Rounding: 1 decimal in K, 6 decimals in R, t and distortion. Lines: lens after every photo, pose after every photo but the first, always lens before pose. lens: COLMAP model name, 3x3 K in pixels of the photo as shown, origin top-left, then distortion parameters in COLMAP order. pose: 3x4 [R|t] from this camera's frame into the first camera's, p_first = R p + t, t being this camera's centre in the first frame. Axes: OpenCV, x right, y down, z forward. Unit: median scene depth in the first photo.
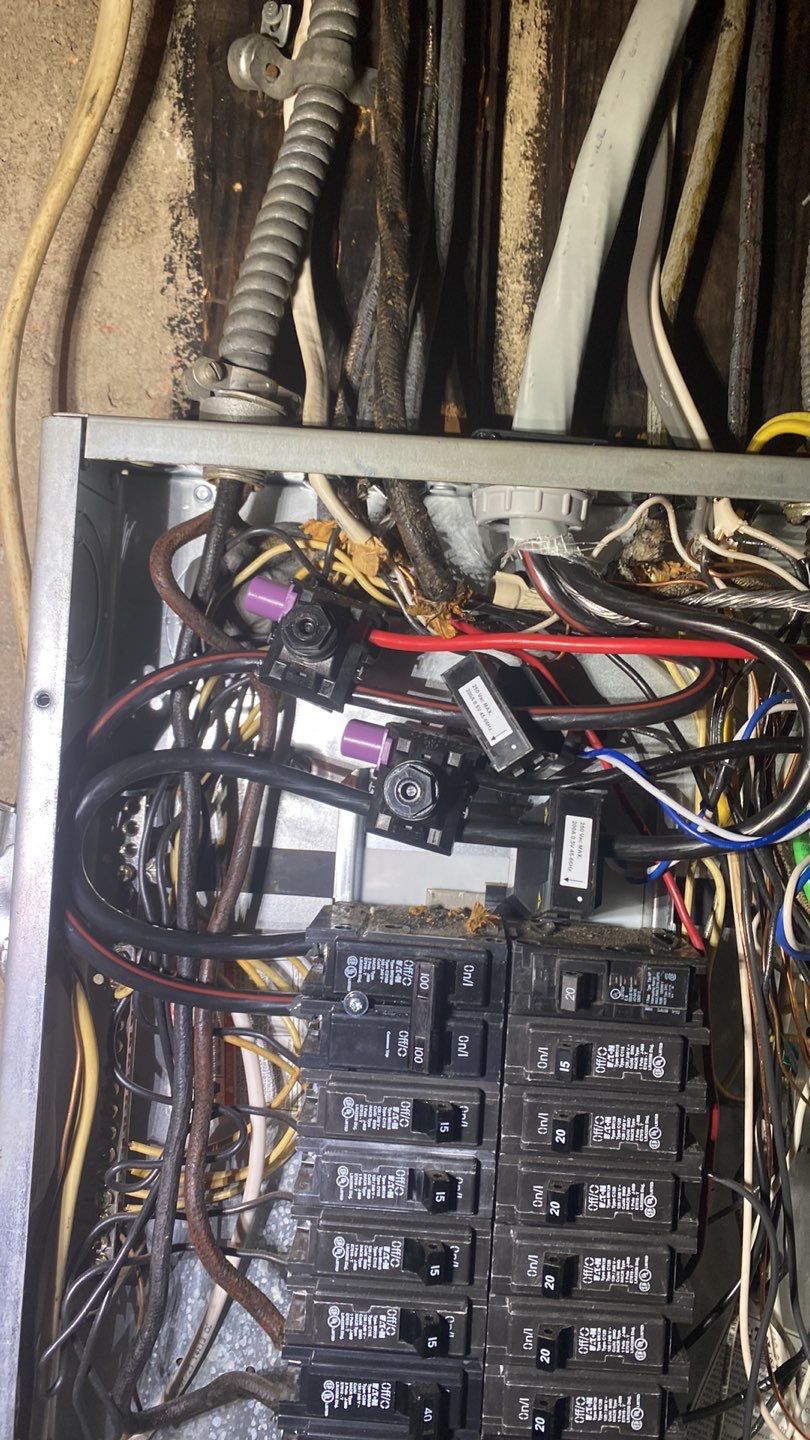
lens RADIAL K [[1045.9, 0, 403.0], [0, 1045.9, 700.5], [0, 0, 1]] dist [0.024033, -0.028129]
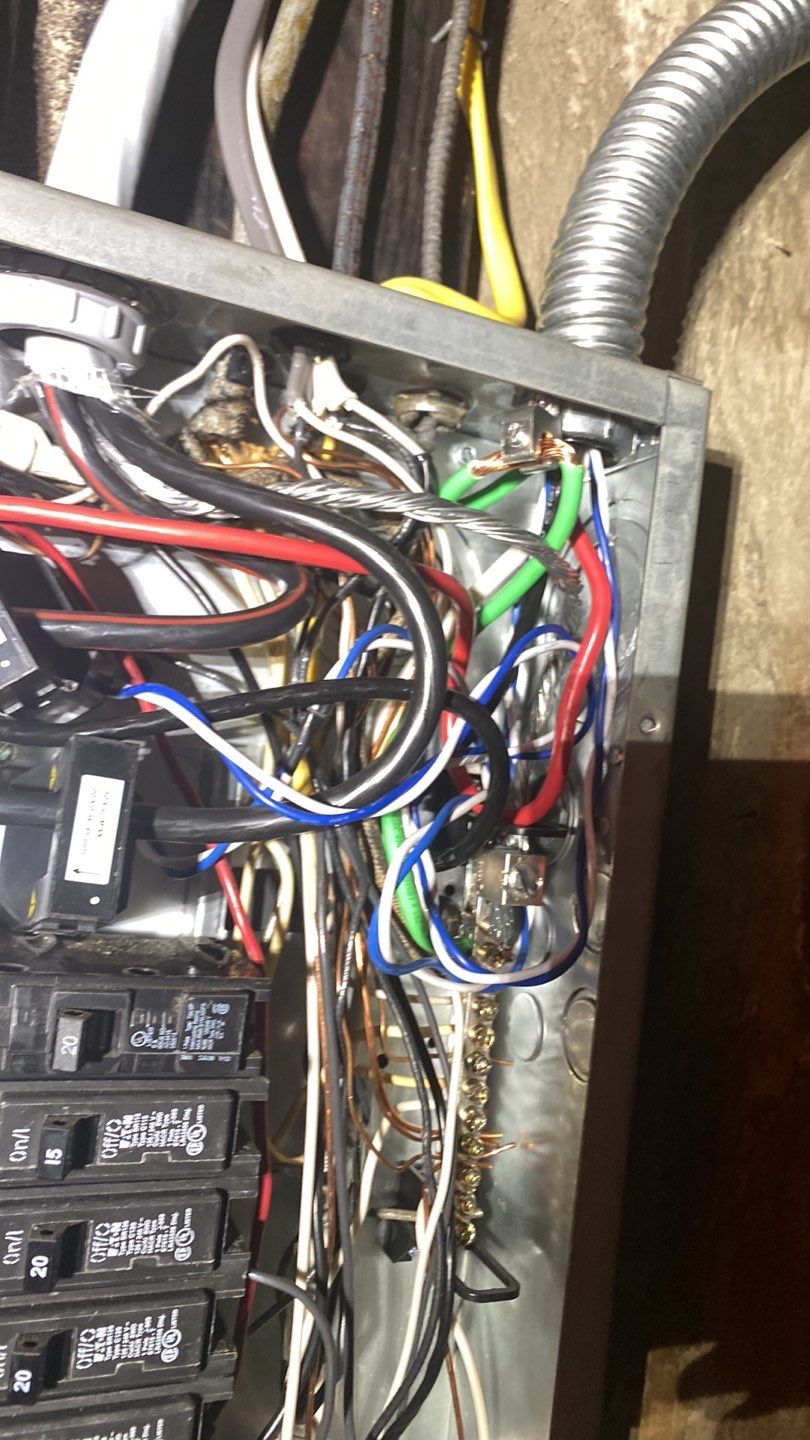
lens RADIAL K [[1052.2, 0, 403.7], [0, 1052.2, 703.5], [0, 0, 1]] dist [-0.000079, -0.008509]
pose [[0.905928, 0.059670, 0.419207, 0.057775], [-0.063706, 0.997959, -0.004378, 0.054124], [-0.418613, -0.022740, 0.907880, 0.307040]]
